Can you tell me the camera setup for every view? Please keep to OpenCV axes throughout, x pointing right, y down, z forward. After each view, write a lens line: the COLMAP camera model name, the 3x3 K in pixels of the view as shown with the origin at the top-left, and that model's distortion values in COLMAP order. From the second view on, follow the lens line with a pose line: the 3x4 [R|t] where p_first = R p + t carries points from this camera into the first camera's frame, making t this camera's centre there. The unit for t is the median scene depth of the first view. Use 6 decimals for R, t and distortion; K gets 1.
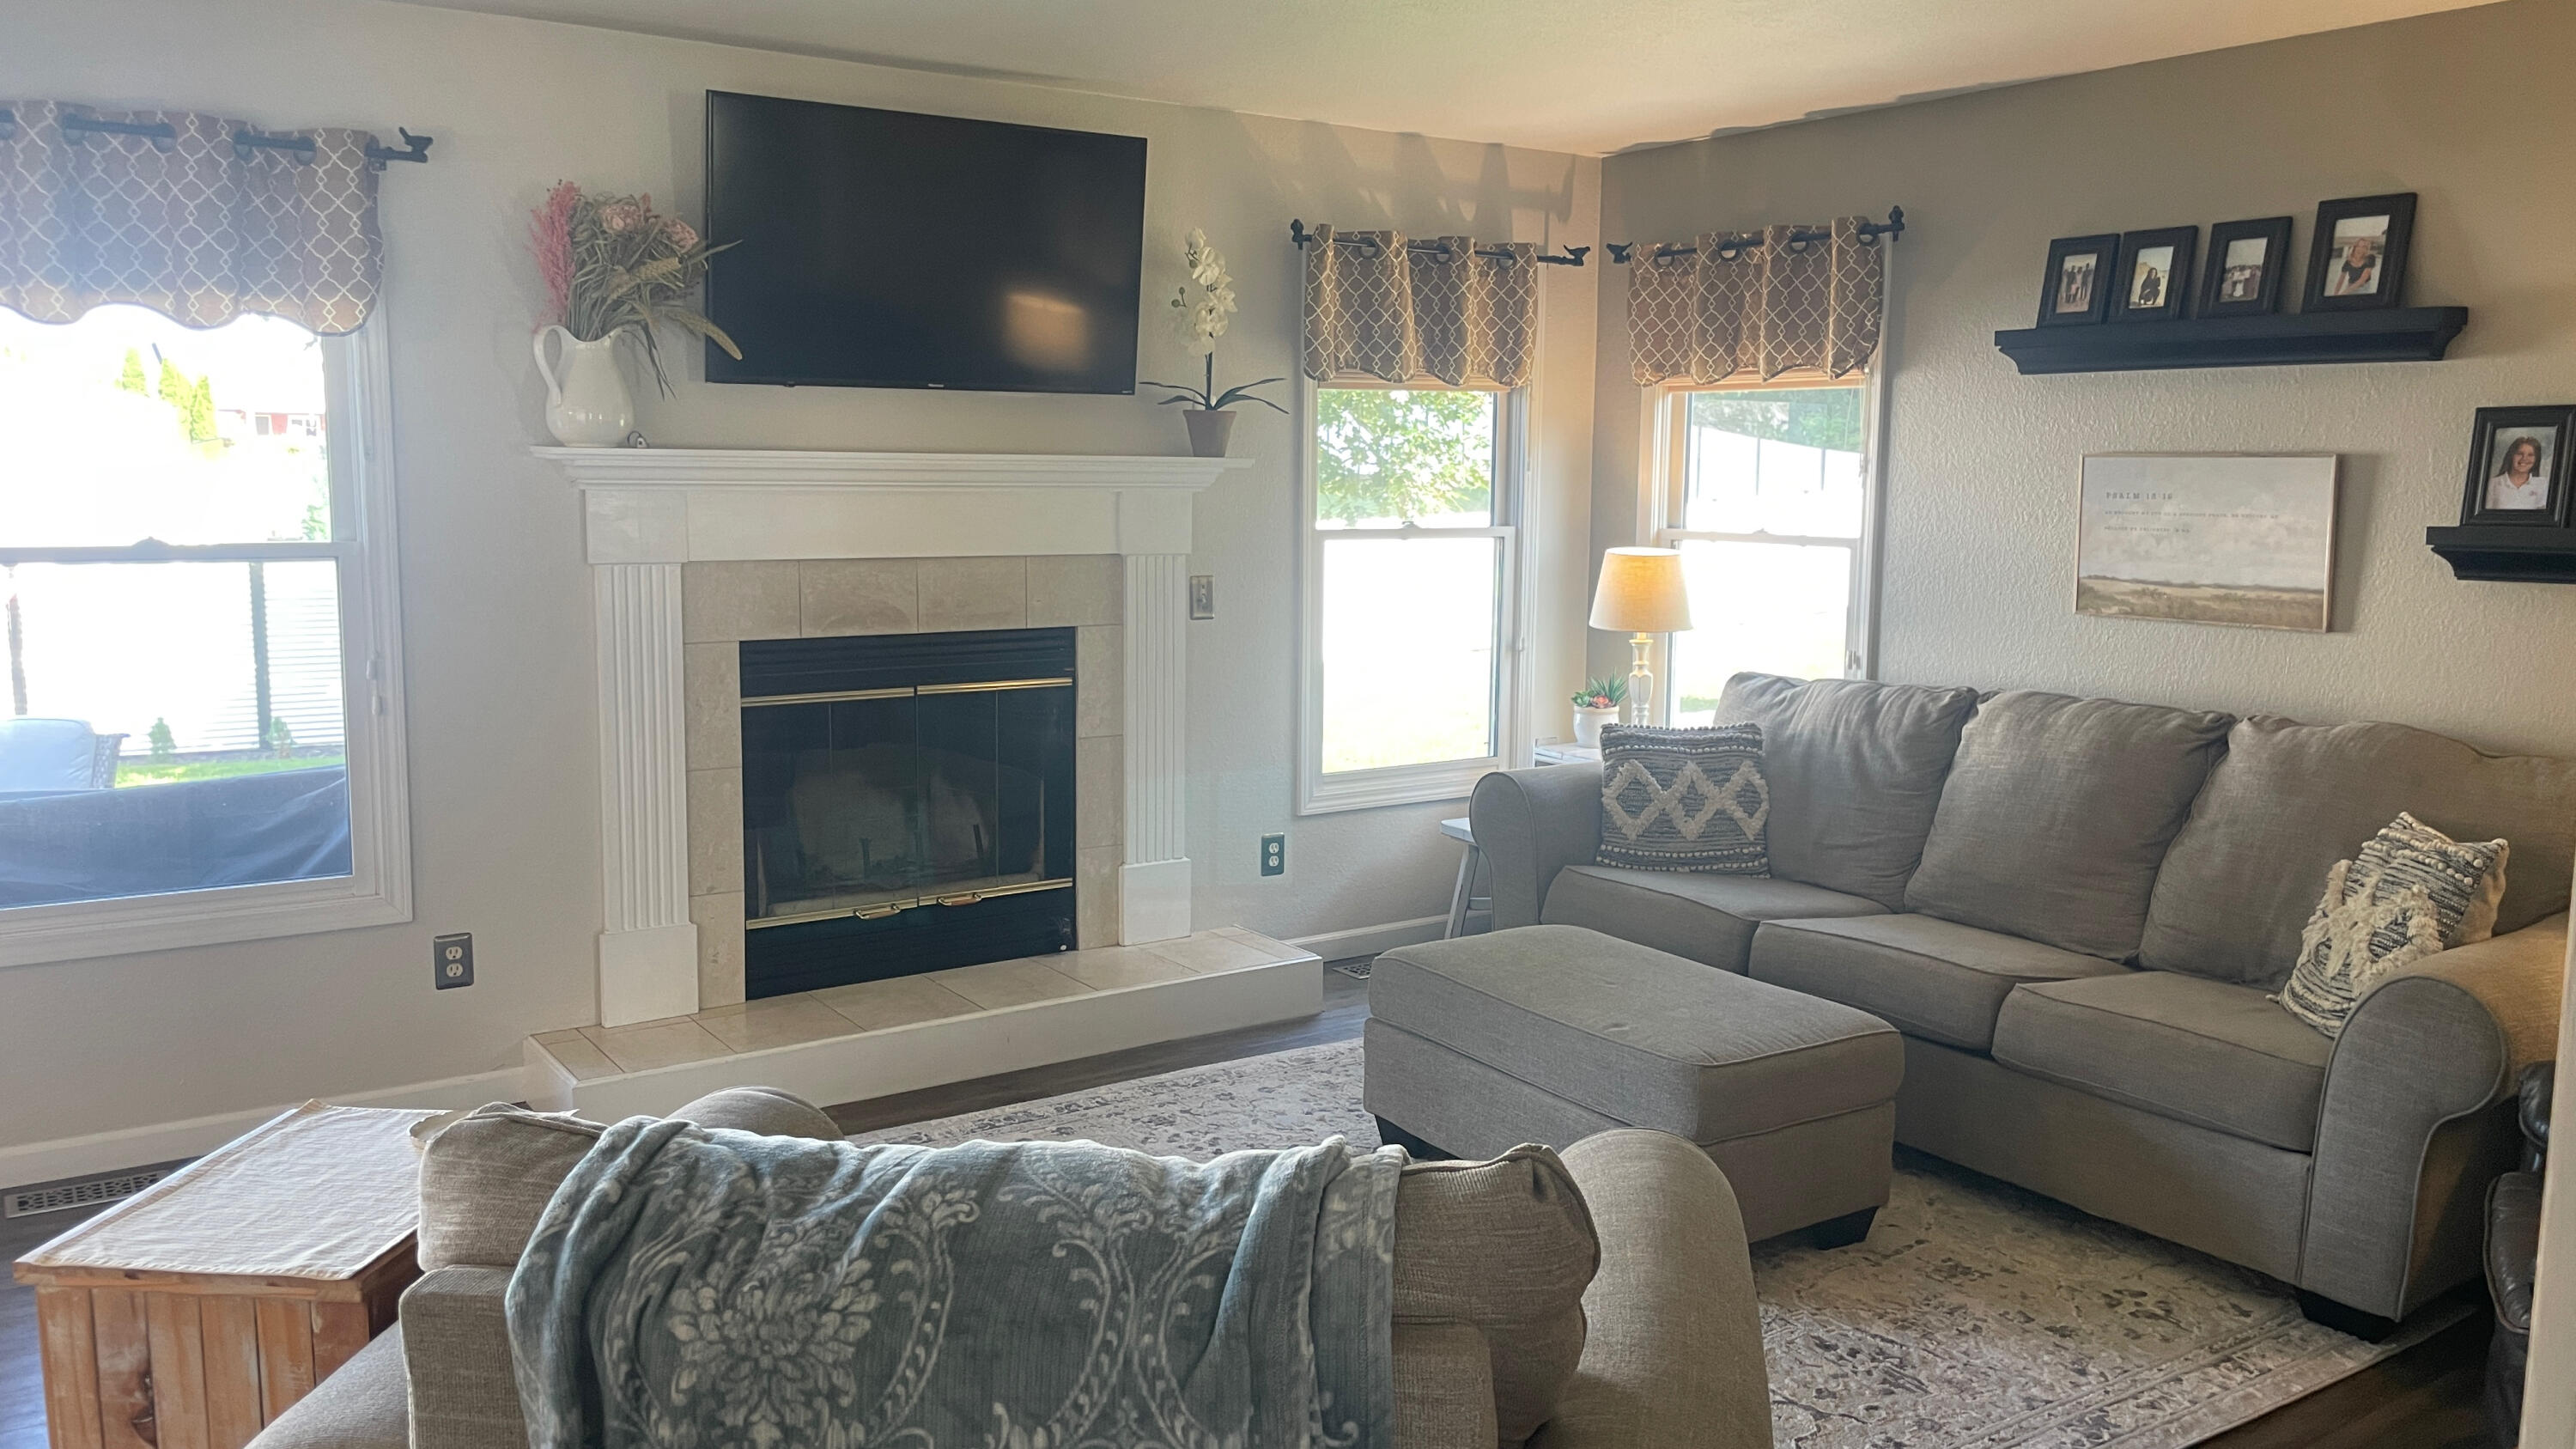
lens RADIAL K [[1966.3, 0, 1288.7], [0, 1966.3, 717.0], [0, 0, 1]] dist [0.105561, -0.157718]
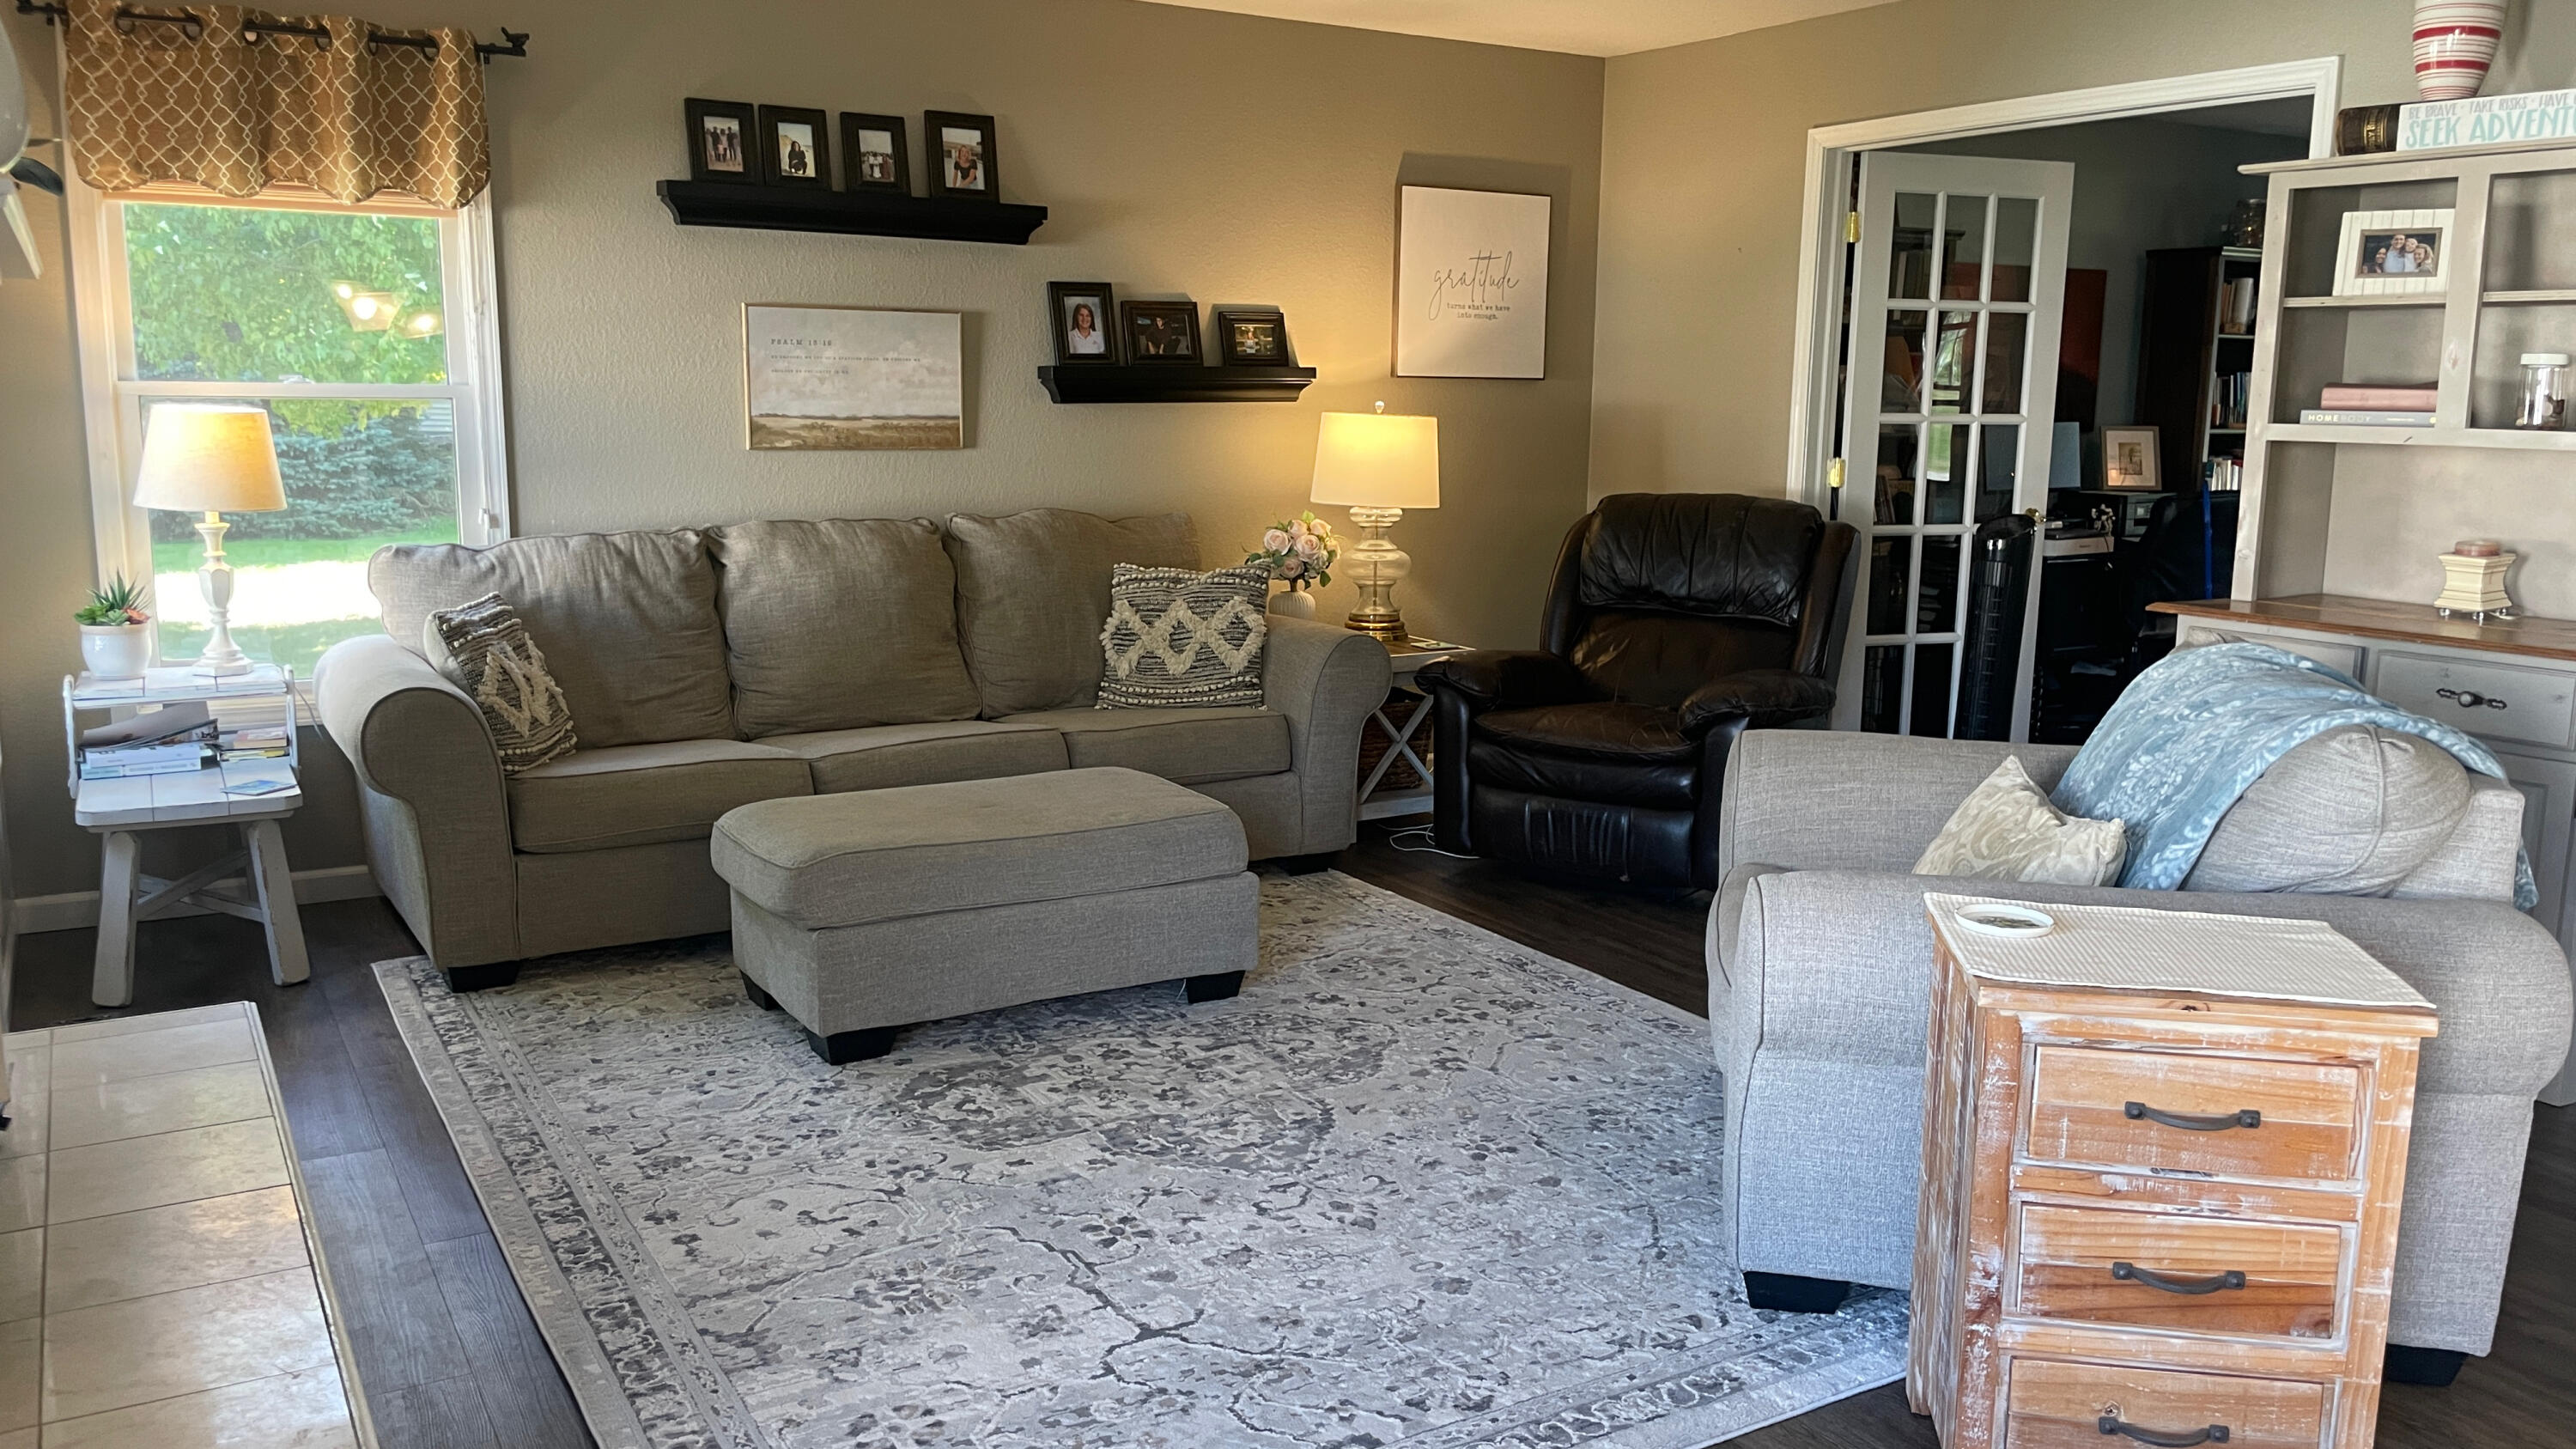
lens RADIAL K [[1966.4, 0, 1307.9], [0, 1966.4, 728.0], [0, 0, 1]] dist [0.093796, -0.134176]
pose [[0.047344, -0.181735, 0.982207, -0.731524], [0.117234, 0.977525, 0.175218, -0.059379], [-0.991975, 0.106853, 0.067585, 0.655302]]
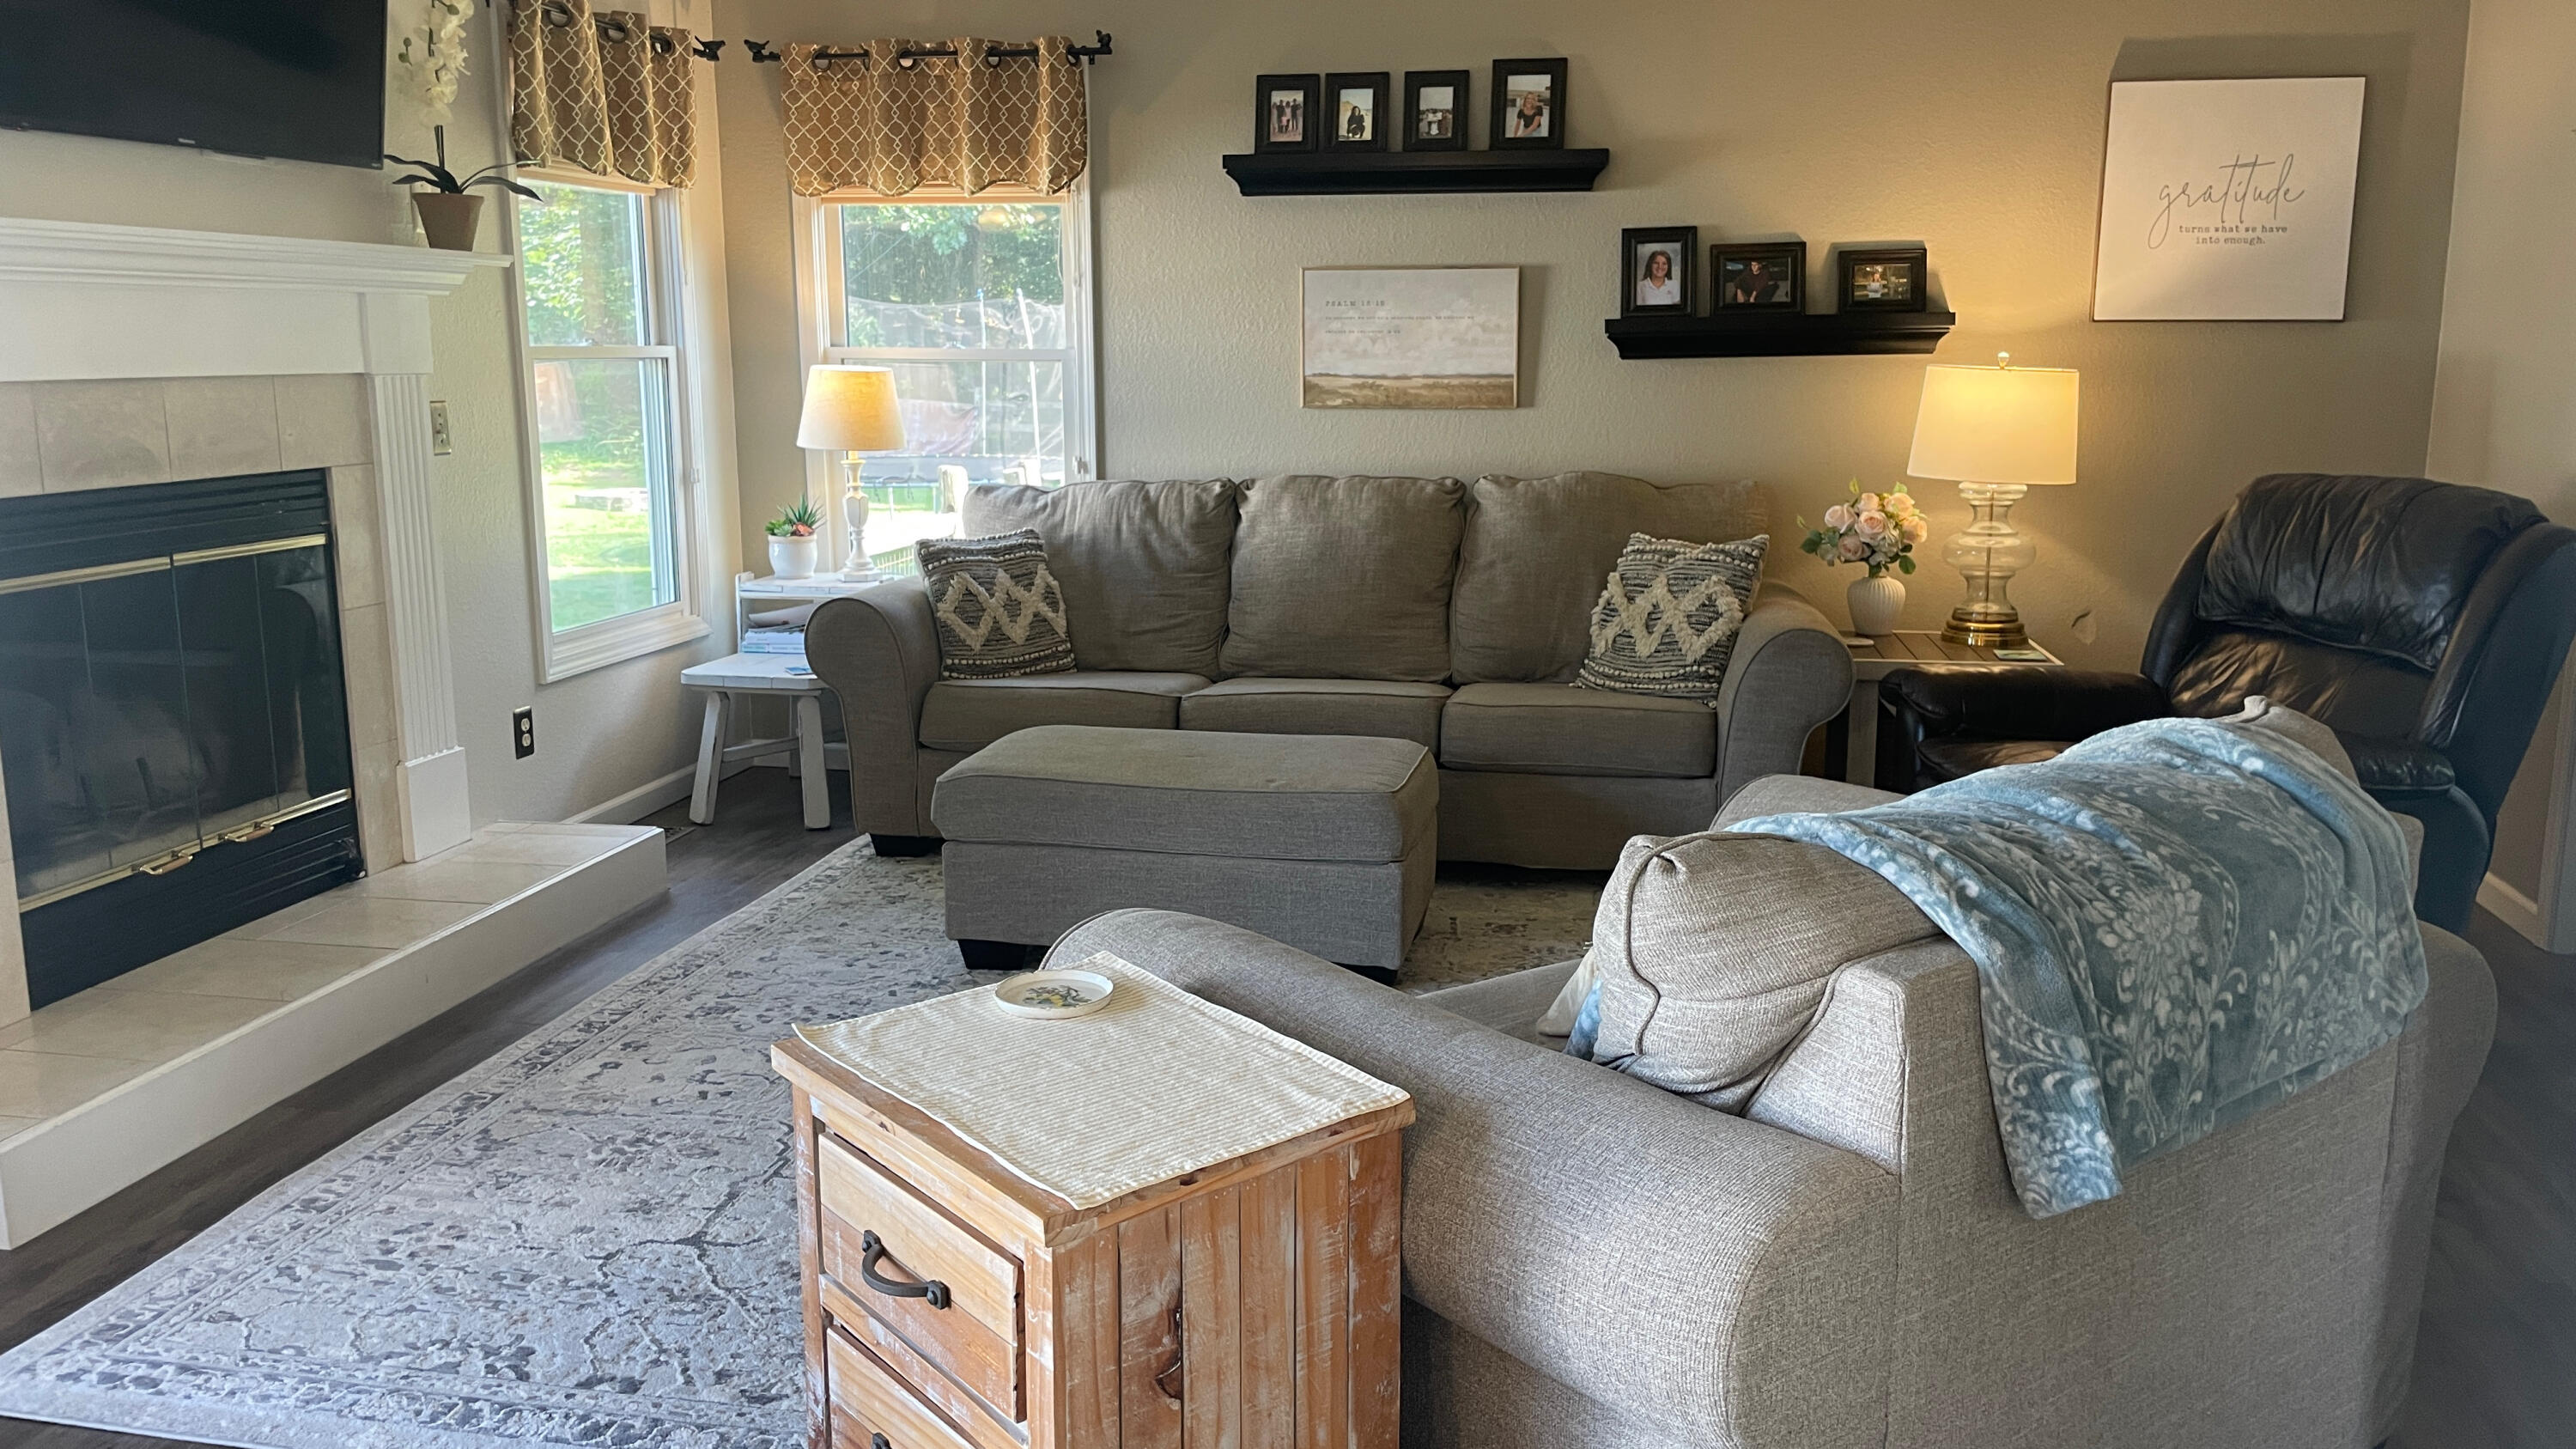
lens RADIAL K [[1966.4, 0, 1307.9], [0, 1966.4, 728.0], [0, 0, 1]] dist [0.093796, -0.134176]
pose [[0.701948, -0.145546, 0.697198, -0.454669], [0.098808, 0.989332, 0.107051, 0.011294], [-0.705341, -0.006256, 0.708840, 0.180945]]
